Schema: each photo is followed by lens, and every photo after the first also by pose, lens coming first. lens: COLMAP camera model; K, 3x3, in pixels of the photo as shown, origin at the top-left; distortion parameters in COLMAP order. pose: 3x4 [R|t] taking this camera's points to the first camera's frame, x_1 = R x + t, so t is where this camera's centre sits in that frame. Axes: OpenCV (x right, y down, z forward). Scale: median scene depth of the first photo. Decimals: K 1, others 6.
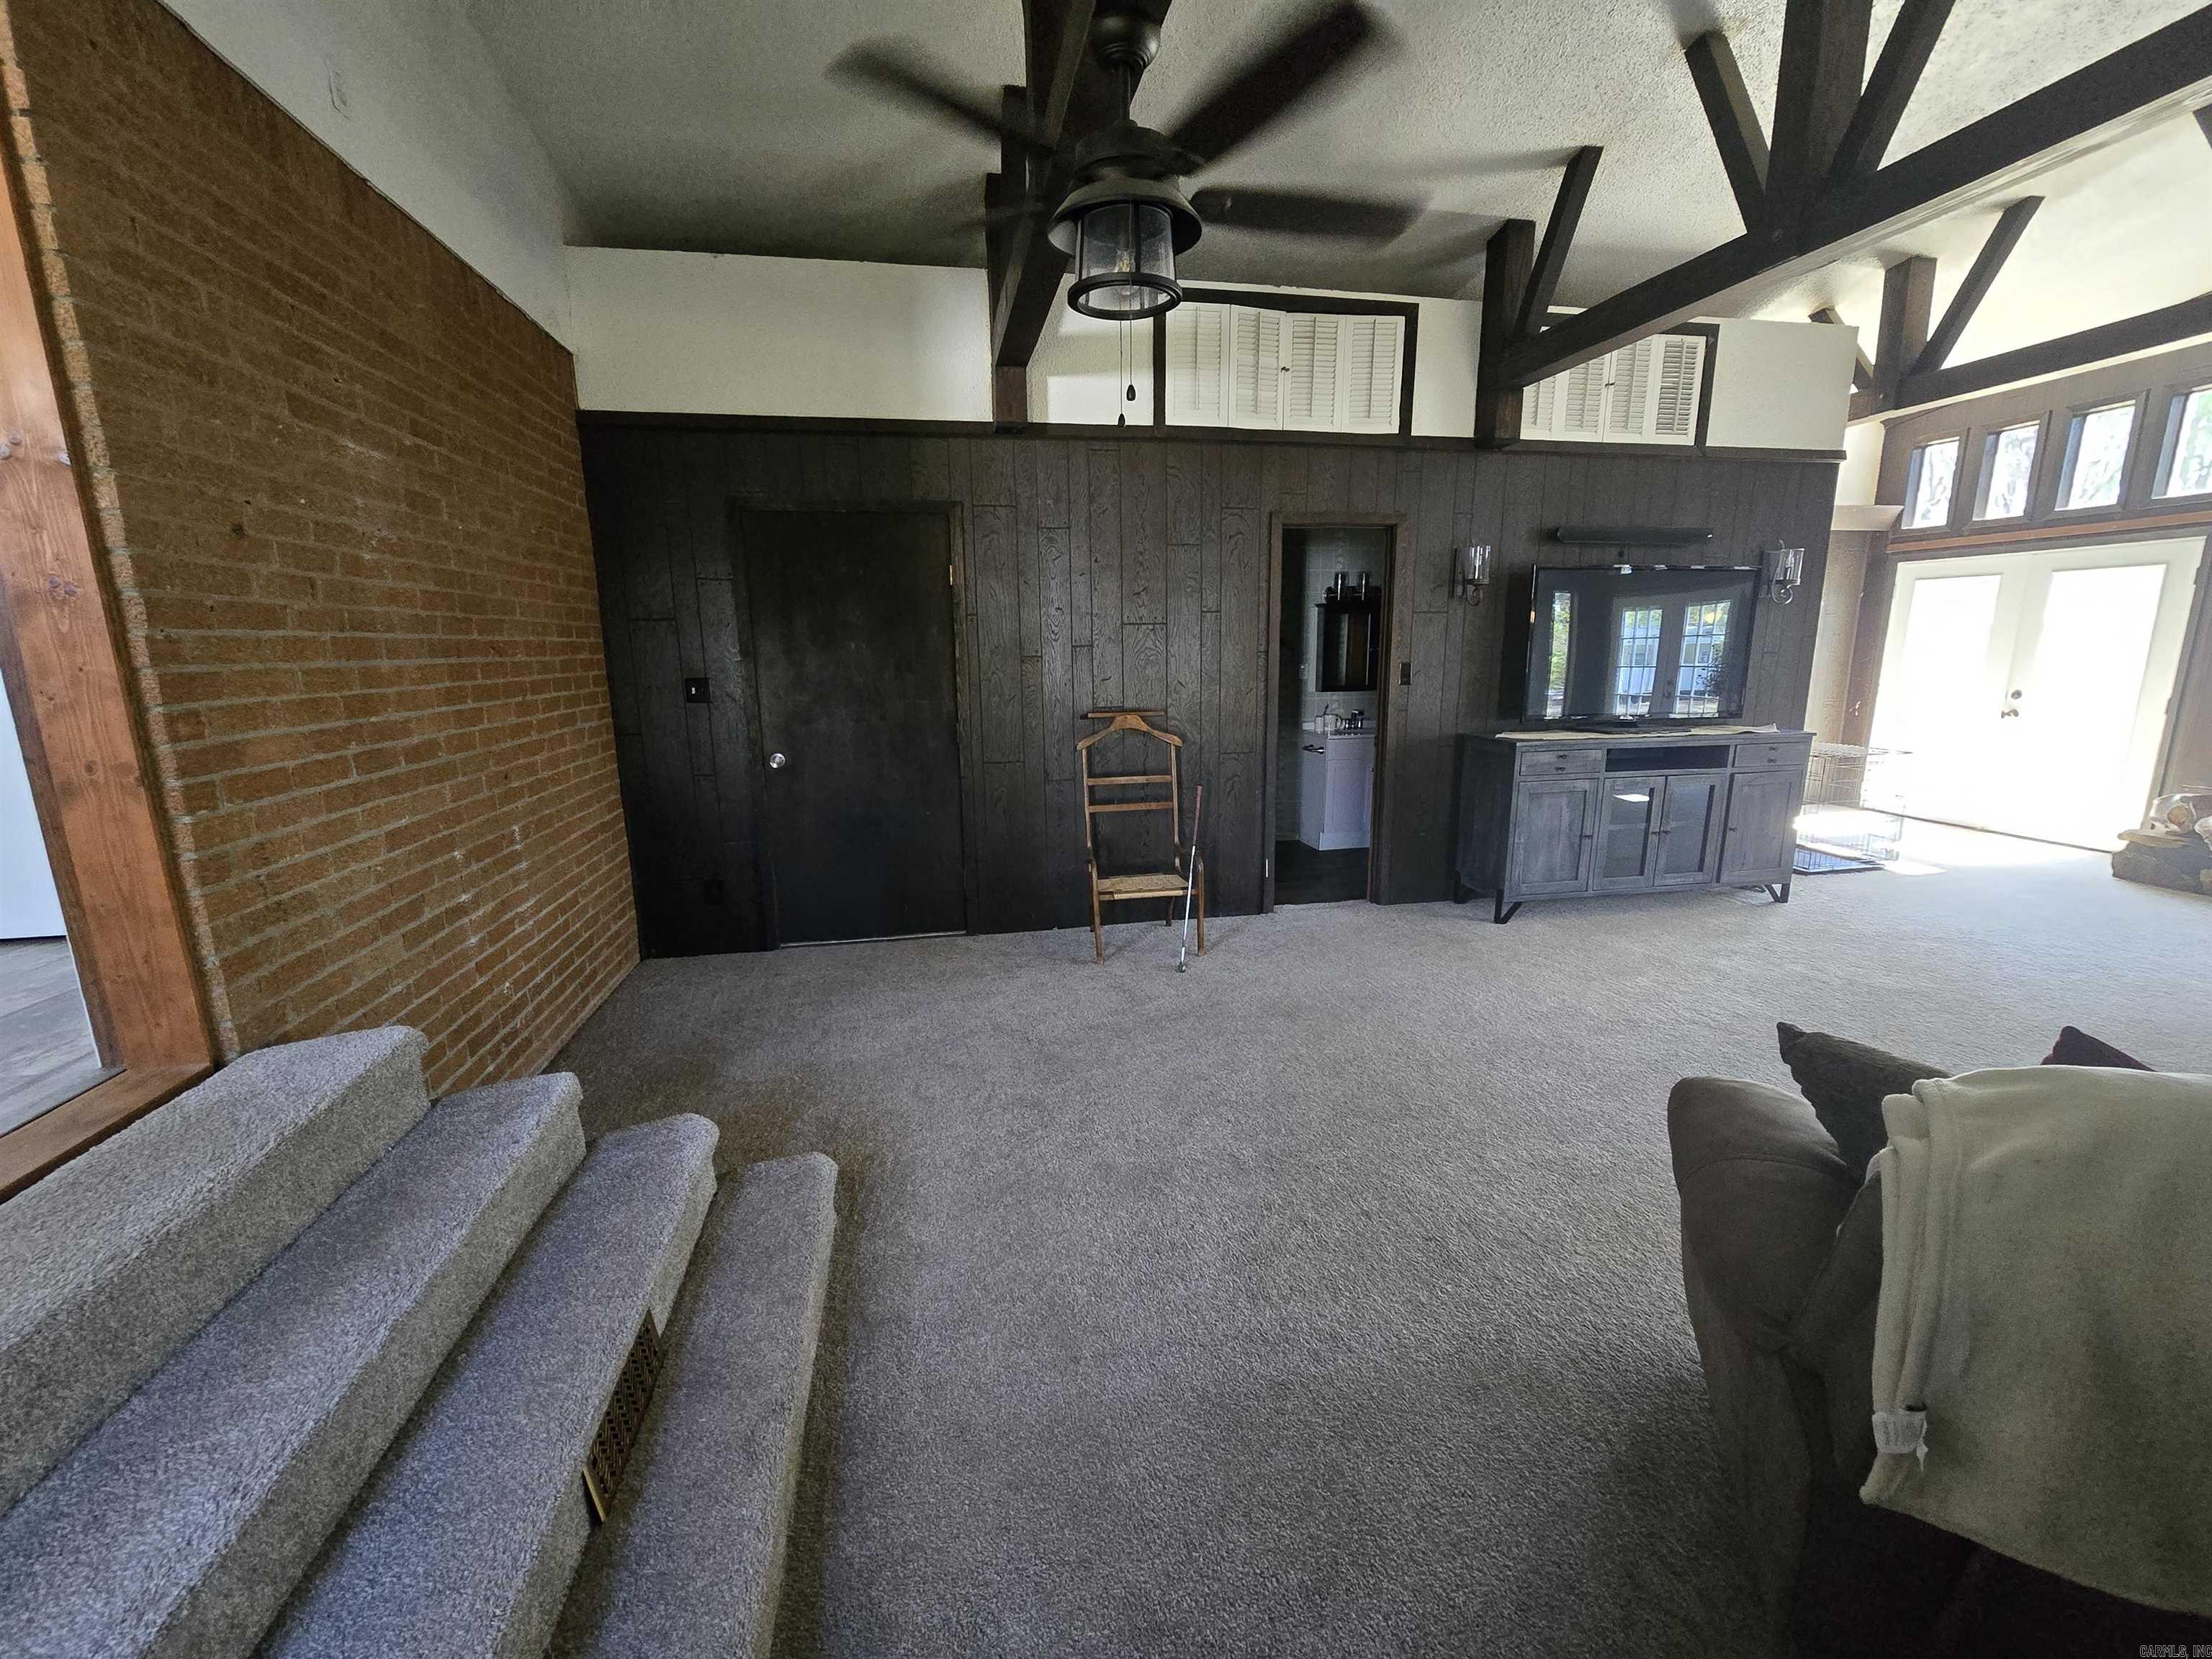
lens RADIAL K [[906.4, 0, 1096.8], [0, 906.4, 828.2], [0, 0, 1]] dist [-0.004459, 0.000669]
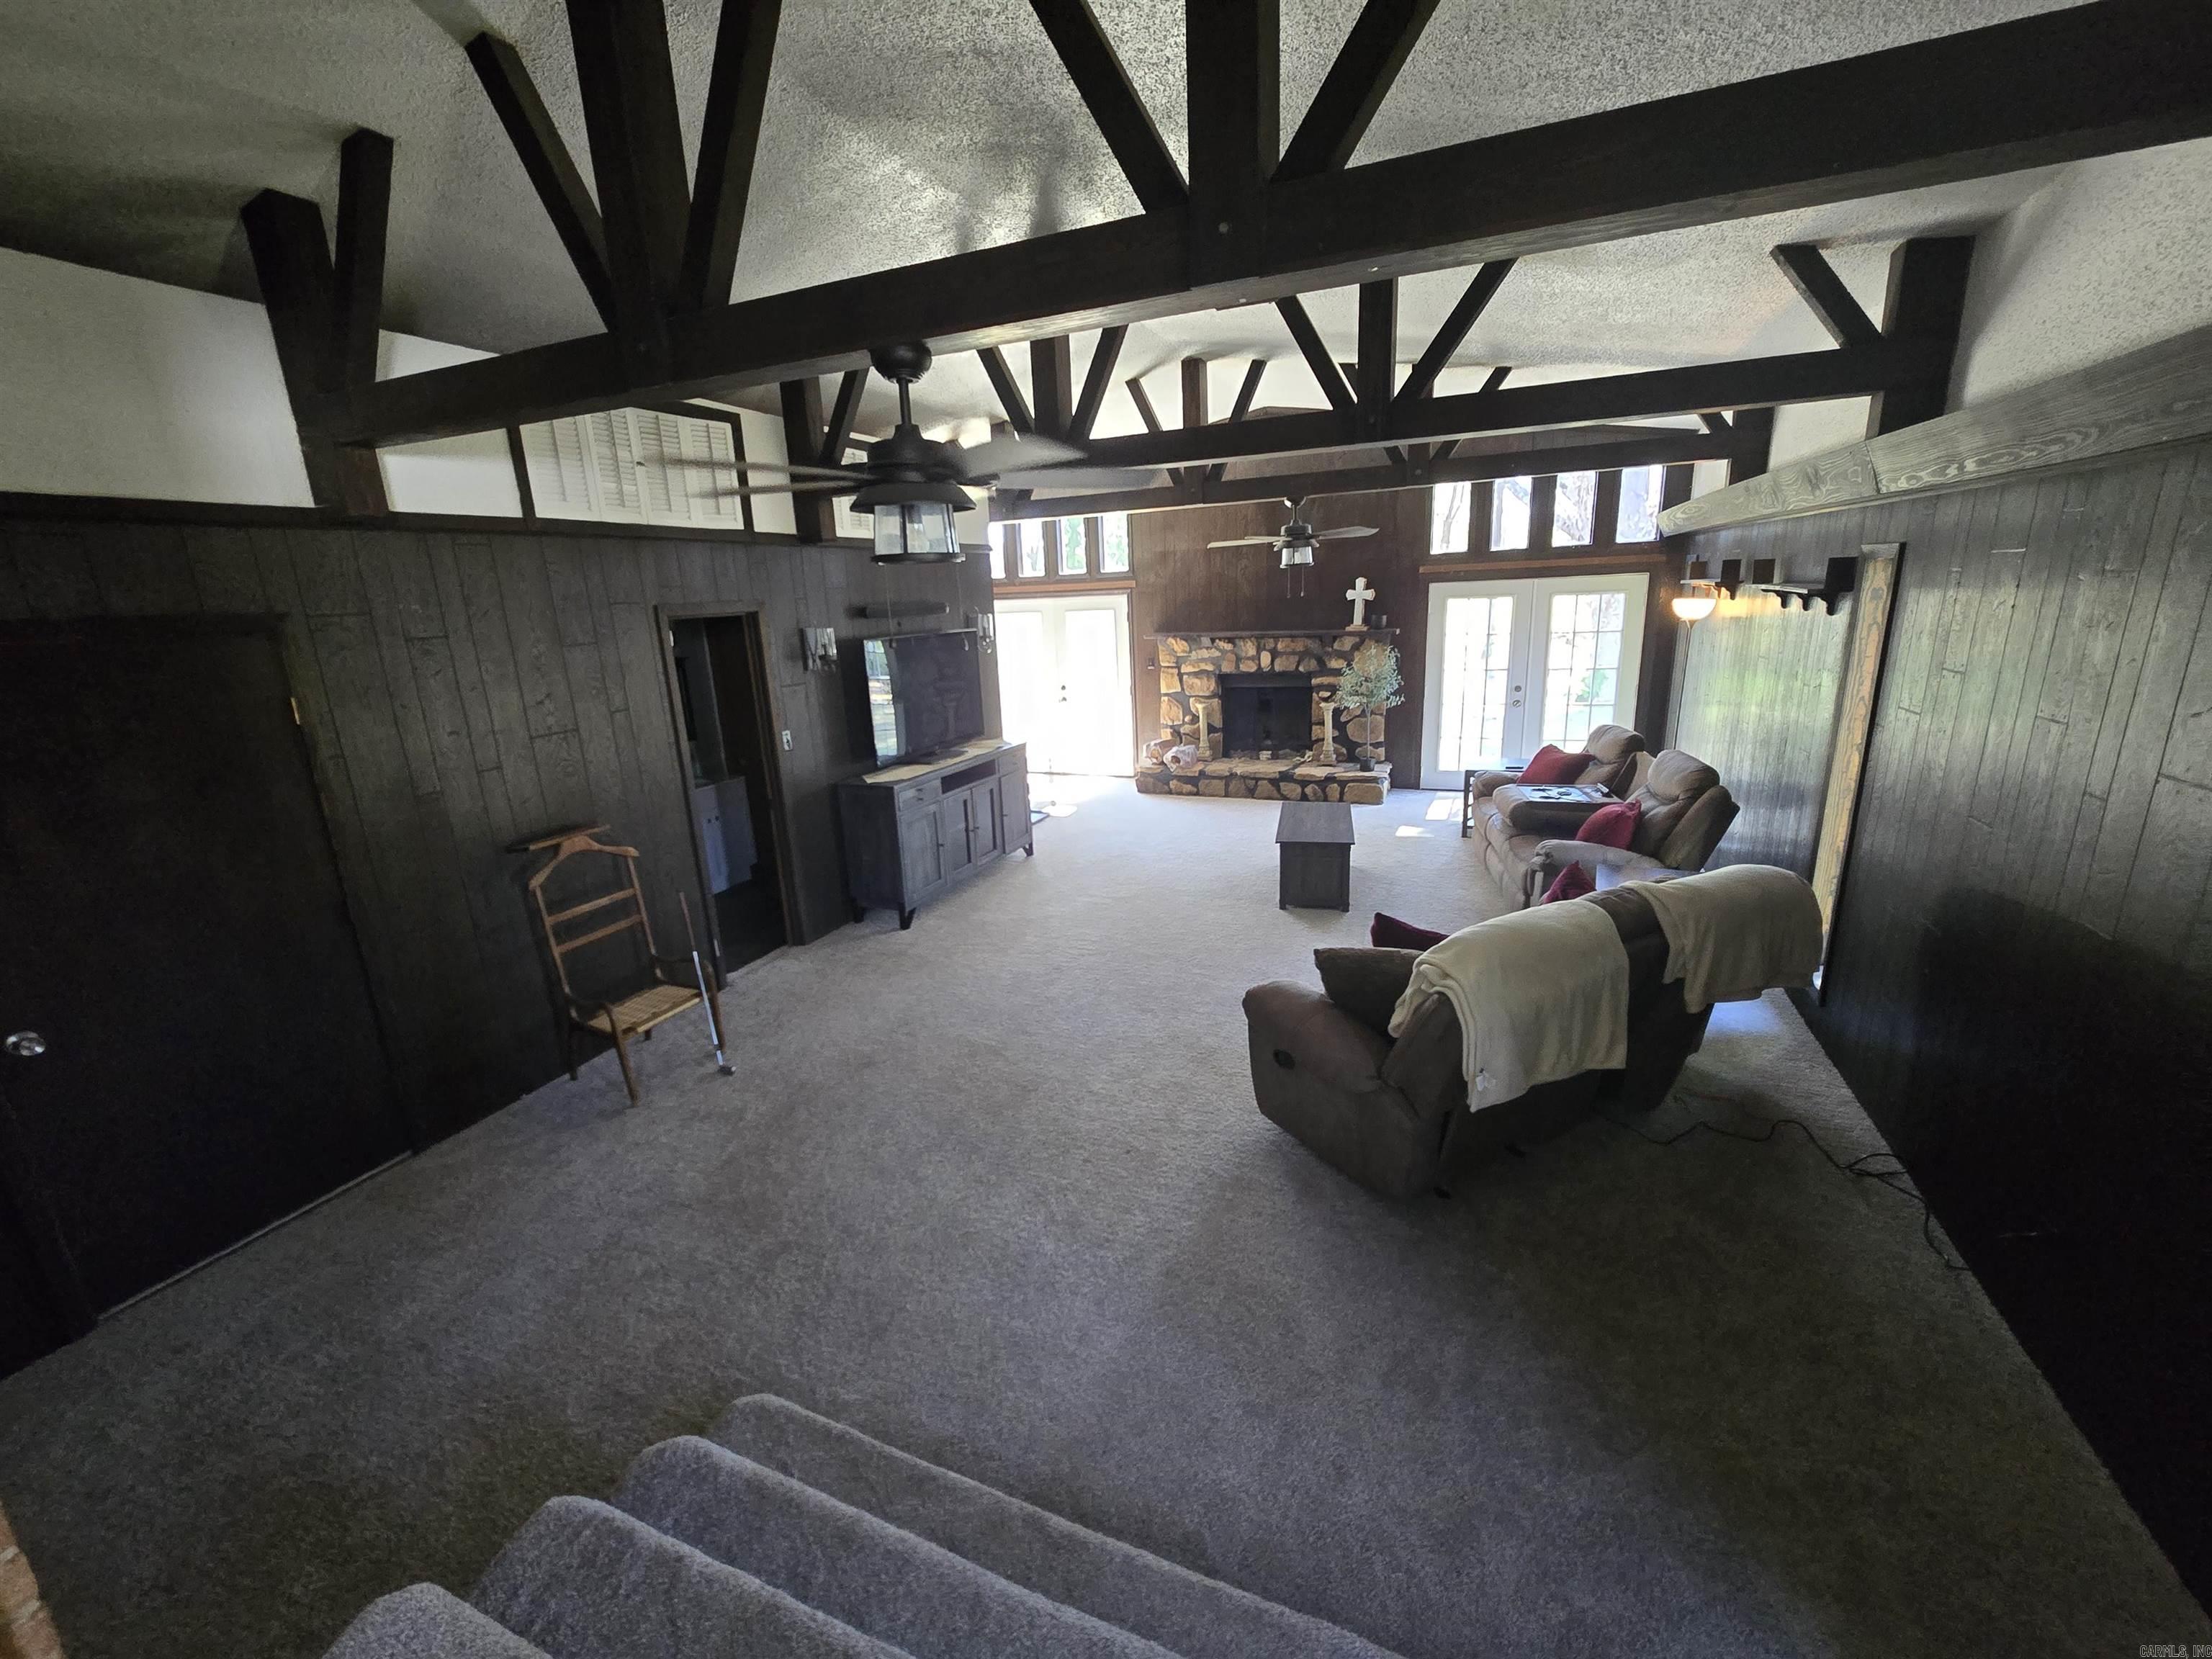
lens RADIAL K [[890.5, 0, 1110.4], [0, 890.5, 822.0], [0, 0, 1]] dist [-0.000886, 0.000187]
pose [[0.559341, -0.214619, 0.800673, -0.370953], [0.195557, 0.972803, 0.124145, -0.143136], [-0.805541, 0.087138, 0.586099, 0.042149]]
